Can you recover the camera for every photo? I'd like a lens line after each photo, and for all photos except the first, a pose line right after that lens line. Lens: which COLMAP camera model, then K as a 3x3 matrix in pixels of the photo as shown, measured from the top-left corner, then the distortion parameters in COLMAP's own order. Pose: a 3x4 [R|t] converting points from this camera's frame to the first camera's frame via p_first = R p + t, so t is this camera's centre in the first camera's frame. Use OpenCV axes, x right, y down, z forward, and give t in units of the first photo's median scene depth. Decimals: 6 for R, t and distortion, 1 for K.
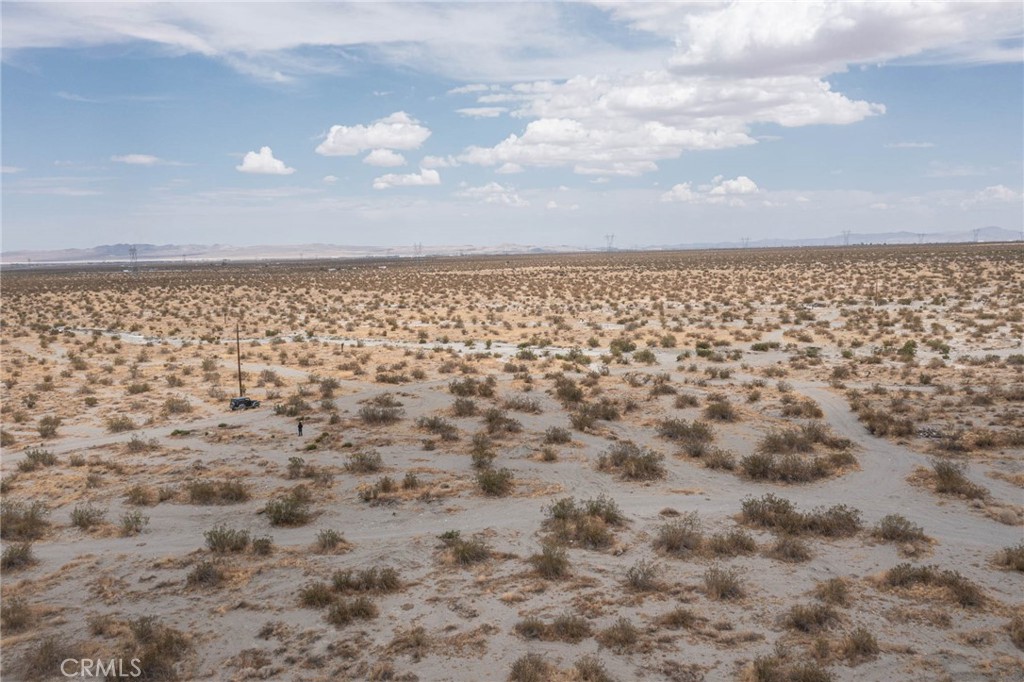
lens RADIAL K [[795.7, 0, 503.8], [0, 795.7, 302.9], [0, 0, 1]] dist [-0.011856, 0.006800]
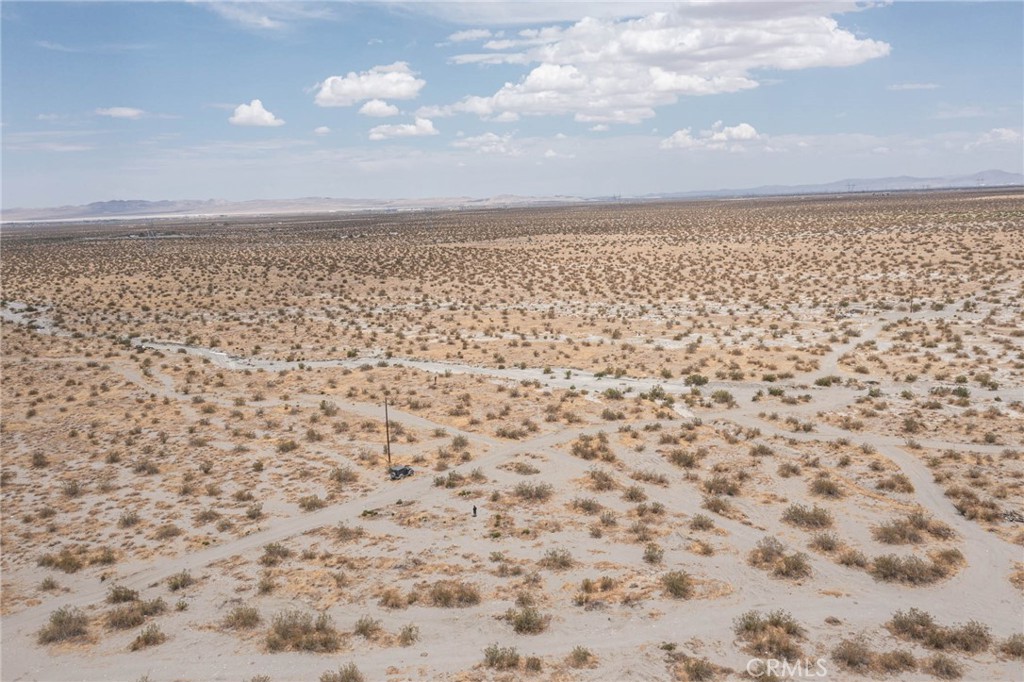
lens RADIAL K [[795.7, 0, 507.5], [0, 795.7, 334.3], [0, 0, 1]] dist [-0.011856, 0.006800]
pose [[0.999912, -0.012075, 0.005496, -0.118735], [0.011466, 0.994940, 0.099815, -0.123297], [-0.006673, -0.099743, 0.994991, -0.082657]]
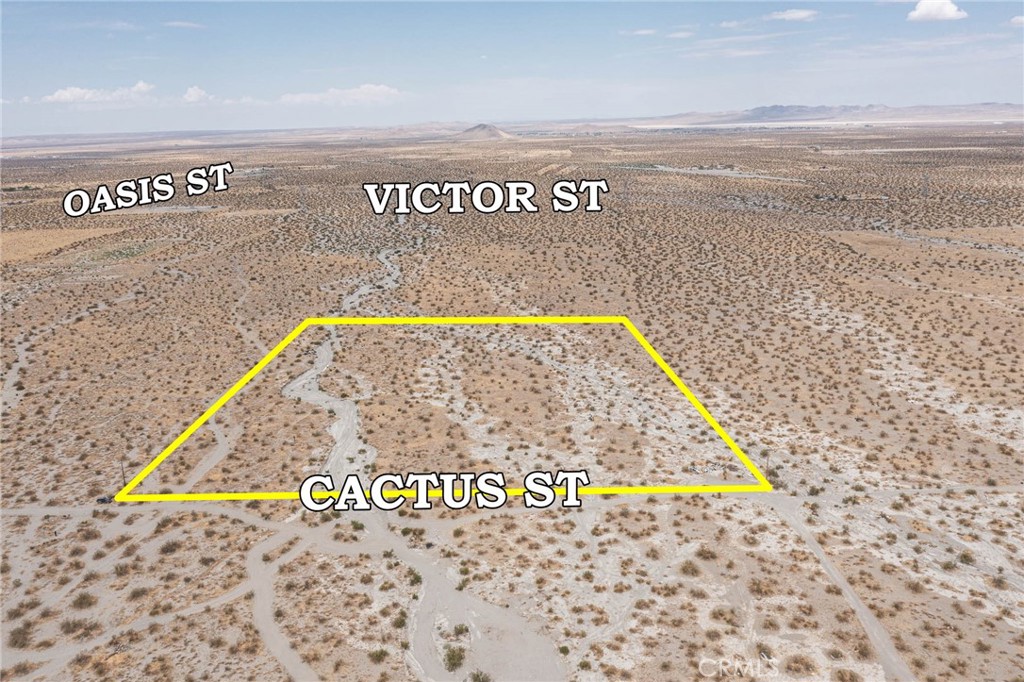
lens RADIAL K [[795.7, 0, 510.6], [0, 795.7, 347.2], [0, 0, 1]] dist [-0.011856, 0.006800]
pose [[0.723281, 0.189708, -0.663984, 1.290321], [-0.035451, 0.970457, 0.238655, -0.587394], [0.689643, -0.149075, 0.708639, 0.176549]]
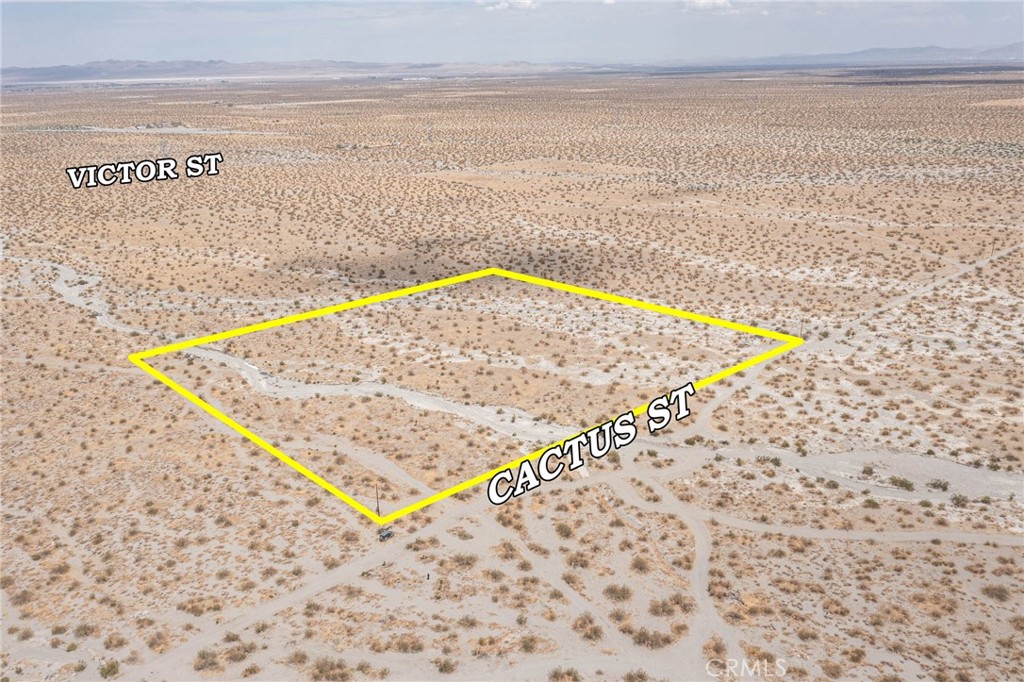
lens RADIAL K [[795.7, 0, 506.4], [0, 795.7, 335.8], [0, 0, 1]] dist [-0.011856, 0.006800]
pose [[0.999974, 0.005790, -0.004345, -0.030255], [-0.004460, 0.965553, 0.260168, -0.532067], [0.005702, -0.260141, 0.965554, -0.431866]]
